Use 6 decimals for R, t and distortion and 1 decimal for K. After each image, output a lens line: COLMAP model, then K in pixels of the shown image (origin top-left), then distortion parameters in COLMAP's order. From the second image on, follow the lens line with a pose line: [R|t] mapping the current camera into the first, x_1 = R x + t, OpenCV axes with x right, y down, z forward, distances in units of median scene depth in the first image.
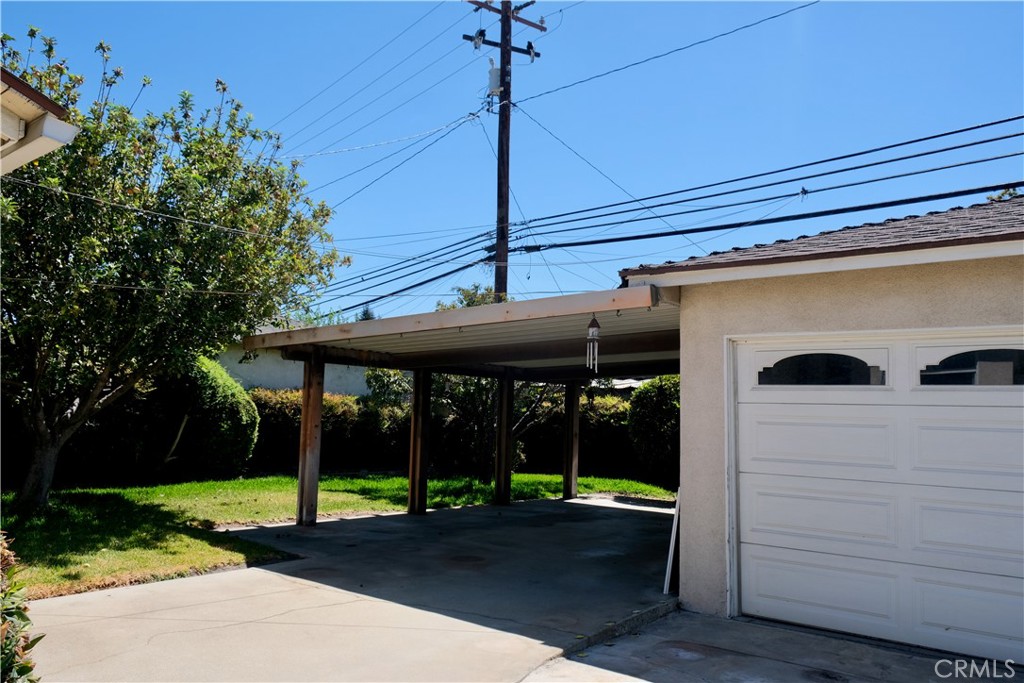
lens RADIAL K [[800.1, 0, 508.2], [0, 800.1, 340.7], [0, 0, 1]] dist [-0.040673, 0.041491]
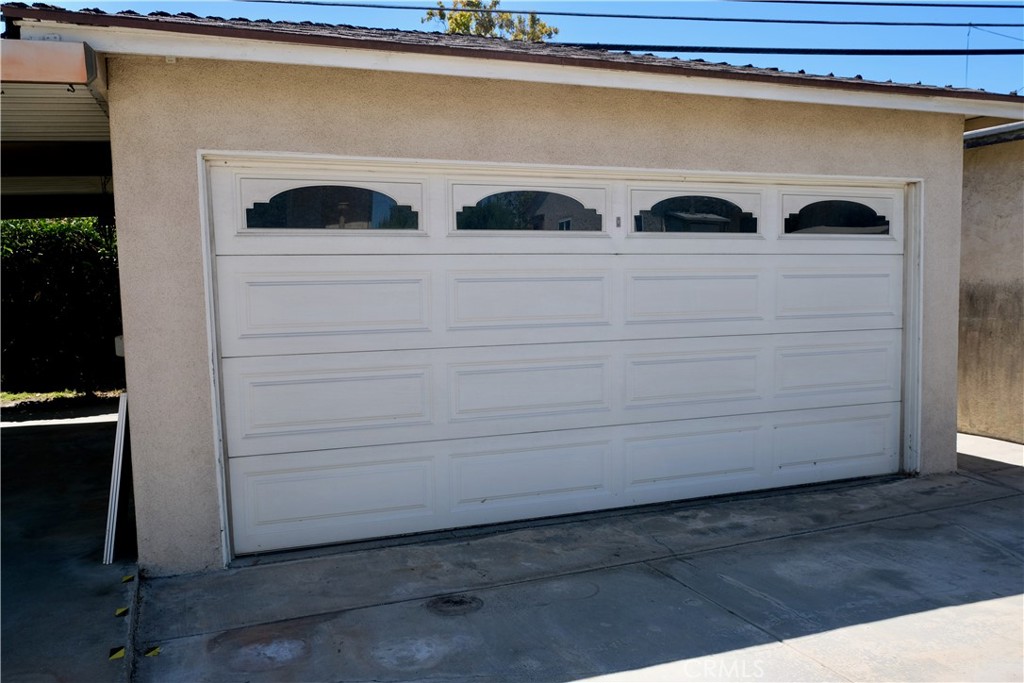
lens RADIAL K [[800.1, 0, 508.2], [0, 800.1, 340.7], [0, 0, 1]] dist [-0.040673, 0.041491]
pose [[0.506470, -0.099350, 0.856515, -0.112176], [-0.048442, 0.988492, 0.143304, 0.028508], [-0.860896, -0.114071, 0.495829, 0.310861]]
